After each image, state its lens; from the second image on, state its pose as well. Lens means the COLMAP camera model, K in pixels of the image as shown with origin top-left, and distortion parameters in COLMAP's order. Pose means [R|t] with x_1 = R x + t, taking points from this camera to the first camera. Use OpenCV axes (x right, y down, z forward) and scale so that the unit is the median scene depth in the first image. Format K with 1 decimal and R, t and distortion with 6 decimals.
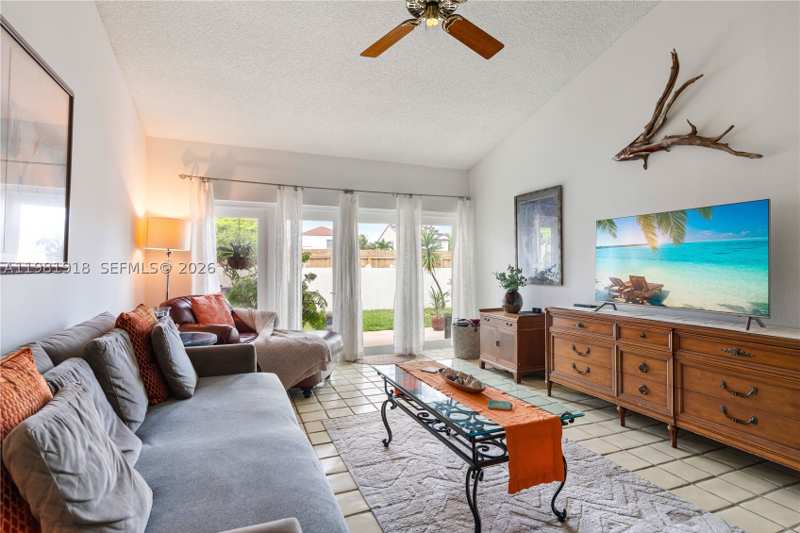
lens RADIAL K [[408.4, 0, 400.0], [0, 408.4, 266.5], [0, 0, 1]] dist [-0.001817, -0.000241]
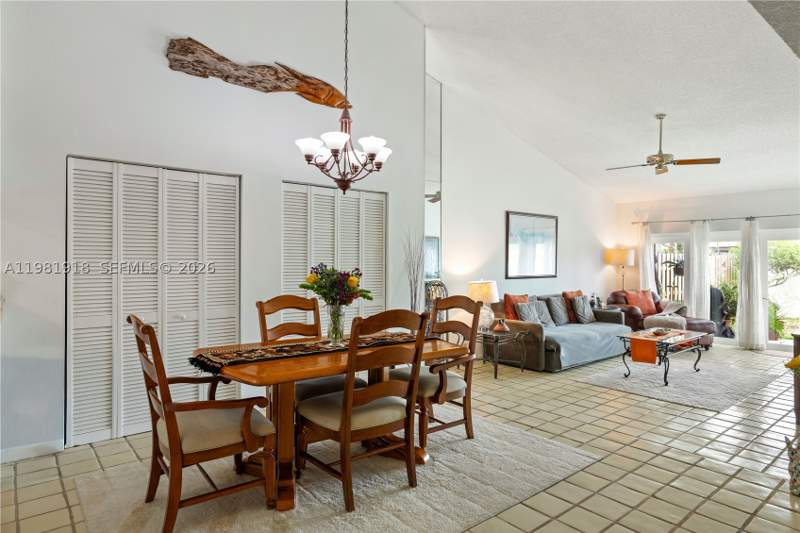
lens RADIAL K [[474.1, 0, 400.0], [0, 474.1, 266.5], [0, 0, 1]] dist [0.000673, 0.000334]
pose [[0.308467, 0.012763, -0.951149, 0.685010], [-0.000936, 0.999914, 0.013114, -0.034957], [0.951235, -0.003155, 0.308452, -0.373142]]
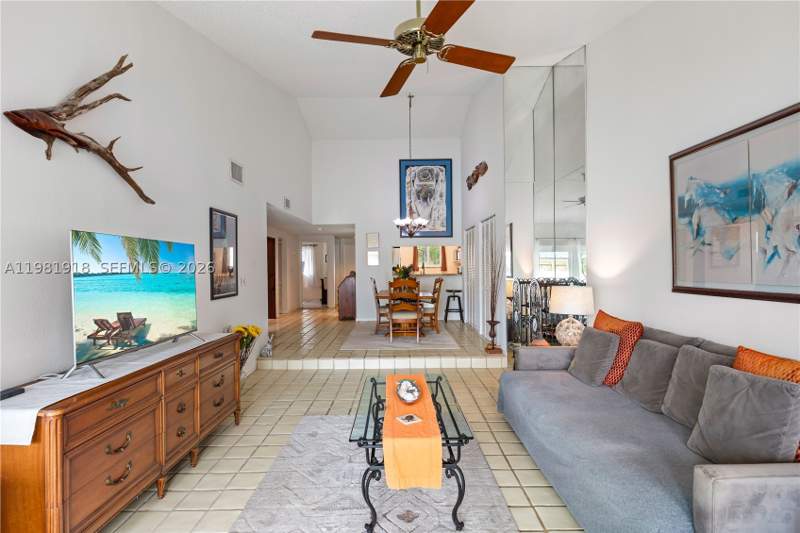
lens RADIAL K [[408.4, 0, 400.0], [0, 408.4, 266.5], [0, 0, 1]] dist [-0.001817, -0.000241]
pose [[-0.924002, -0.005182, 0.382351, -0.228510], [-0.010112, 0.999890, -0.010885, -0.065102], [-0.382253, -0.013924, -0.923953, 1.592004]]
